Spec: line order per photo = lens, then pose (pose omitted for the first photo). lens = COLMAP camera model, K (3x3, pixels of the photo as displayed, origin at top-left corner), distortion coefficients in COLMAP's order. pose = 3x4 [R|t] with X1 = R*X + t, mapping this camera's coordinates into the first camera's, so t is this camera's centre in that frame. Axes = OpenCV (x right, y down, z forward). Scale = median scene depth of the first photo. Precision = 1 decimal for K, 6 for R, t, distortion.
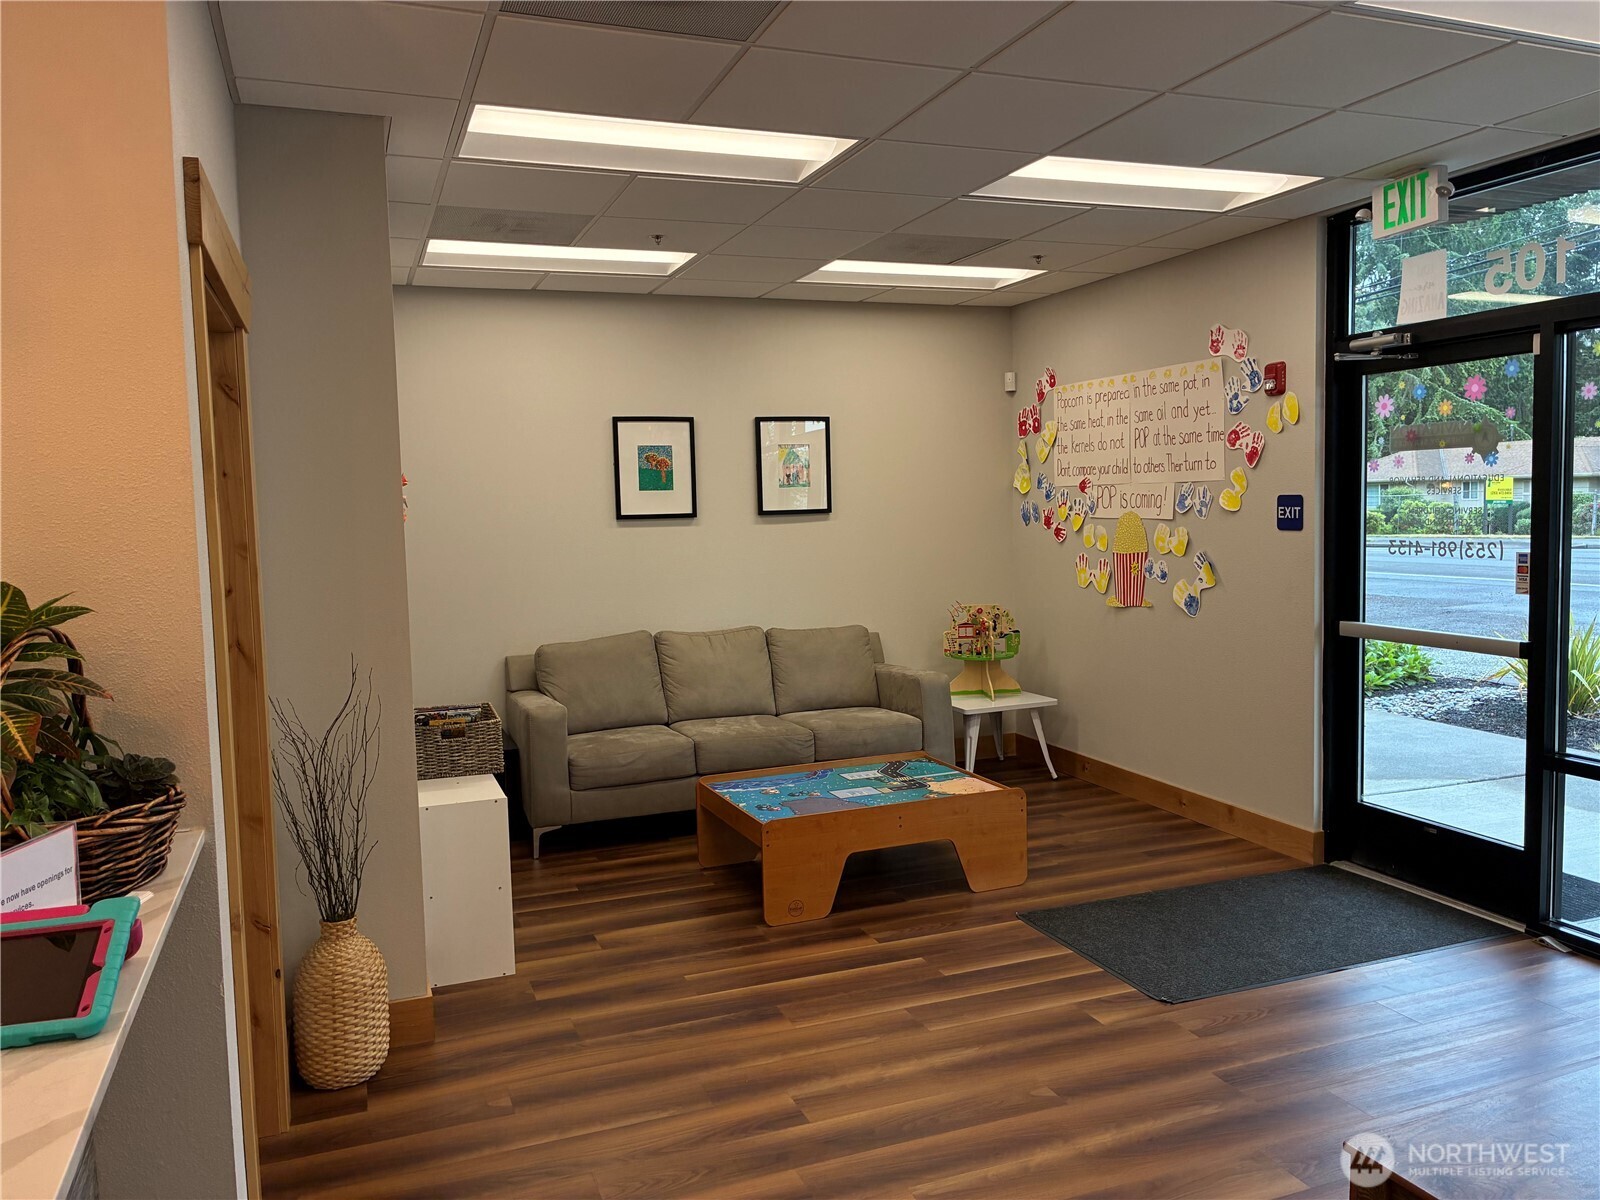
lens RADIAL K [[1207.8, 0, 801.1], [0, 1207.8, 599.1], [0, 0, 1]] dist [0.006205, 0.000956]
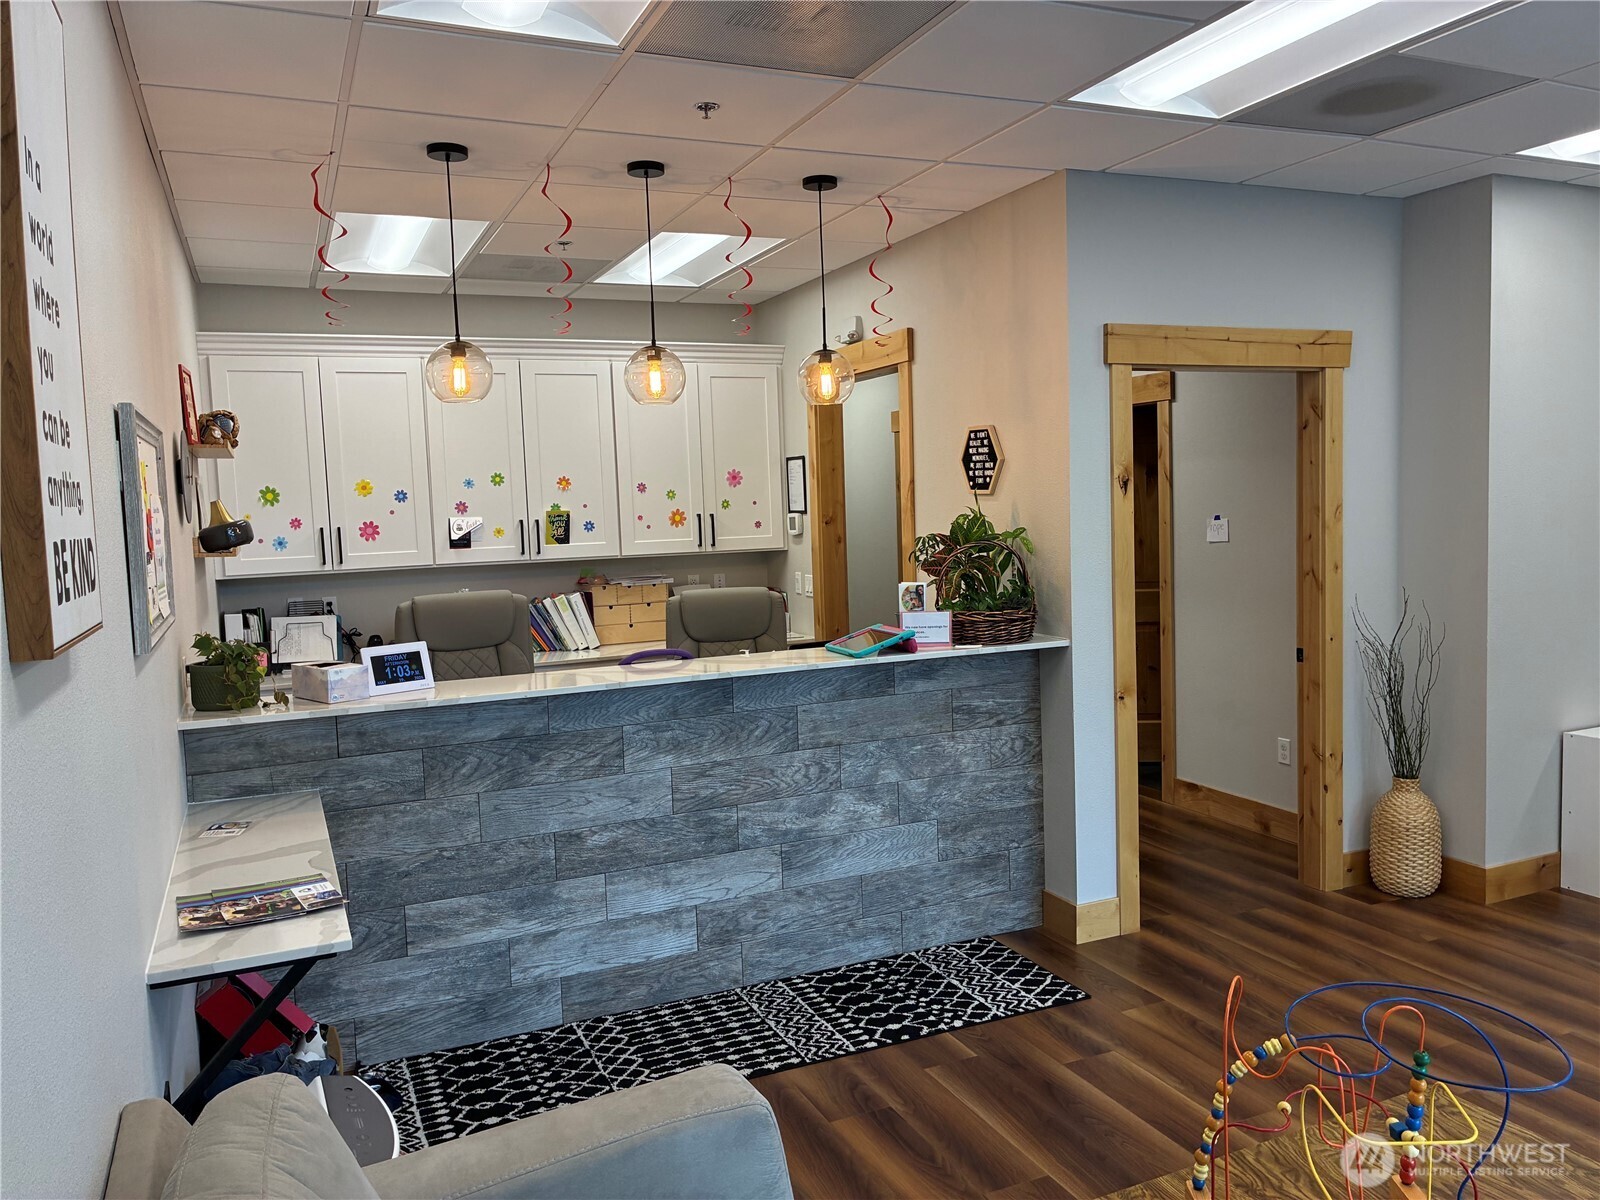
lens RADIAL K [[1207.8, 0, 801.3], [0, 1207.8, 598.5], [0, 0, 1]] dist [0.006205, 0.000956]
pose [[0.051491, 0.102852, -0.993363, 0.958586], [-0.044882, 0.993916, 0.100583, -0.047424], [0.997664, 0.039405, 0.055793, 0.233194]]
